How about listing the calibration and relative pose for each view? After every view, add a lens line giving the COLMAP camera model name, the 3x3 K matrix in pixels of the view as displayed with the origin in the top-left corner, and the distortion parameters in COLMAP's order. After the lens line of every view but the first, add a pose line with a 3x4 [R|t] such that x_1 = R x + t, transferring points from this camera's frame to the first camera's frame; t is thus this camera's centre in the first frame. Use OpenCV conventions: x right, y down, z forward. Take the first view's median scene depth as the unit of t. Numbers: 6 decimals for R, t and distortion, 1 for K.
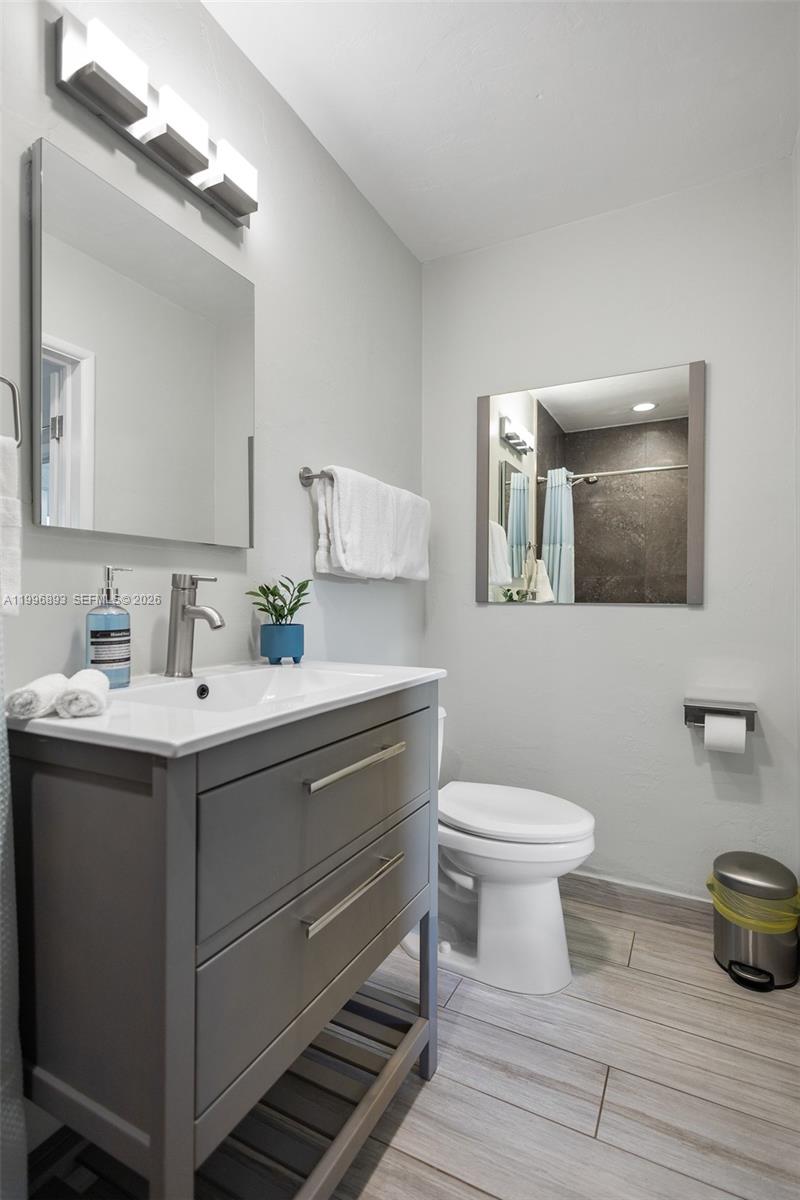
lens RADIAL K [[594.7, 0, 400.0], [0, 594.7, 600.0], [0, 0, 1]] dist [0.000118, 0.000003]
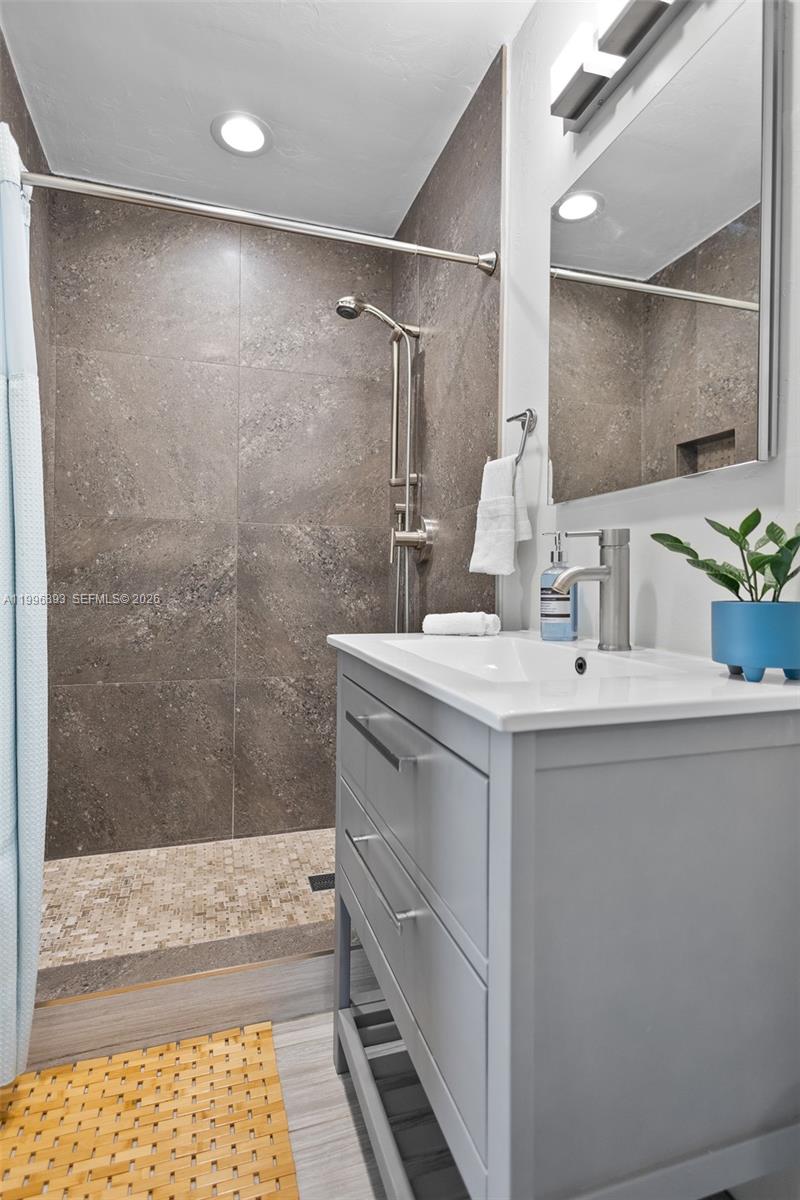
lens RADIAL K [[594.7, 0, 400.0], [0, 594.7, 600.0], [0, 0, 1]] dist [0.000118, 0.000003]
pose [[-0.702277, 0.011802, -0.711806, 0.457017], [-0.012359, 0.999510, 0.028766, 0.038423], [0.711797, 0.028999, -0.701787, 1.411241]]
